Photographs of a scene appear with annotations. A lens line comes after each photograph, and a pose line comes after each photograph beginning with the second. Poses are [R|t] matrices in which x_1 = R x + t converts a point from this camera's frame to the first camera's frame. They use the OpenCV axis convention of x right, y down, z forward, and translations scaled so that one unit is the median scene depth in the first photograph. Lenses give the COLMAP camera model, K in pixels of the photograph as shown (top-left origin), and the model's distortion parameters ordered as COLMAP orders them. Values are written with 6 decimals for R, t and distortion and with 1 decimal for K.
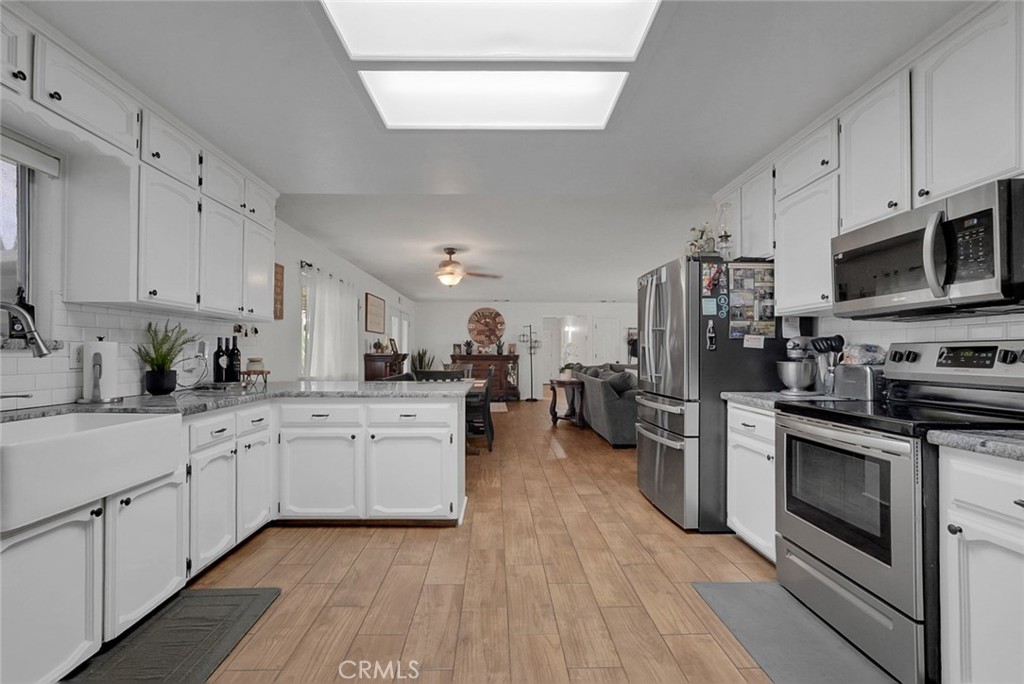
lens RADIAL K [[459.2, 0, 501.0], [0, 459.2, 346.1], [0, 0, 1]] dist [-0.000073, 0.000038]
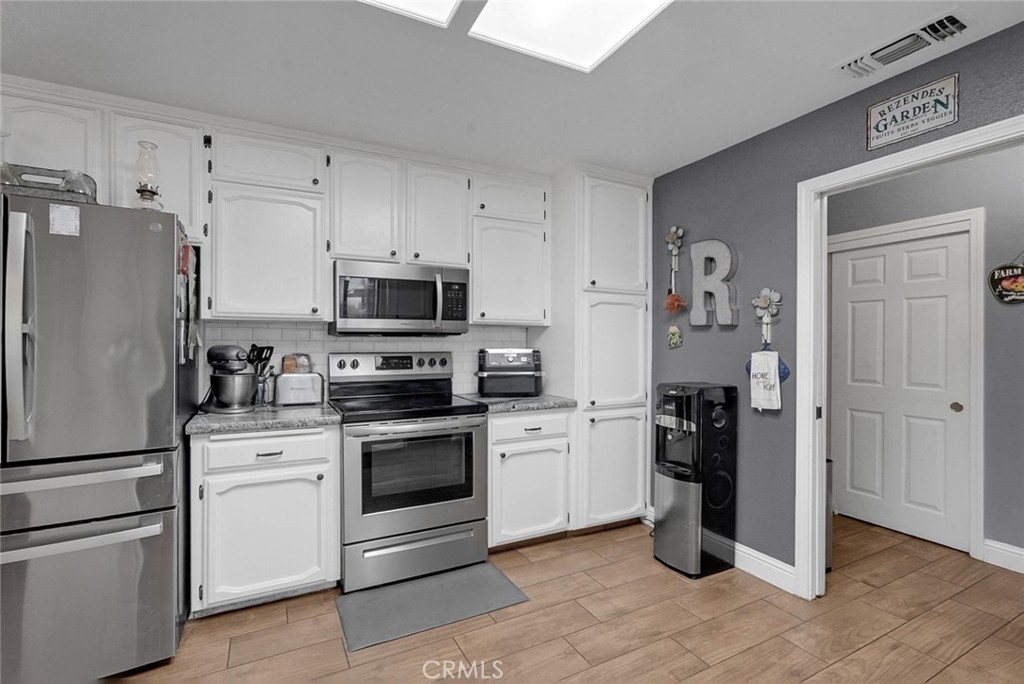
lens RADIAL K [[459.2, 0, 502.7], [0, 459.2, 341.0], [0, 0, 1]] dist [-0.000073, 0.000038]
pose [[-0.419610, -0.004796, 0.907692, -0.372717], [-0.013072, 0.999914, -0.000759, -0.036929], [-0.907610, -0.012184, -0.419636, 0.917616]]
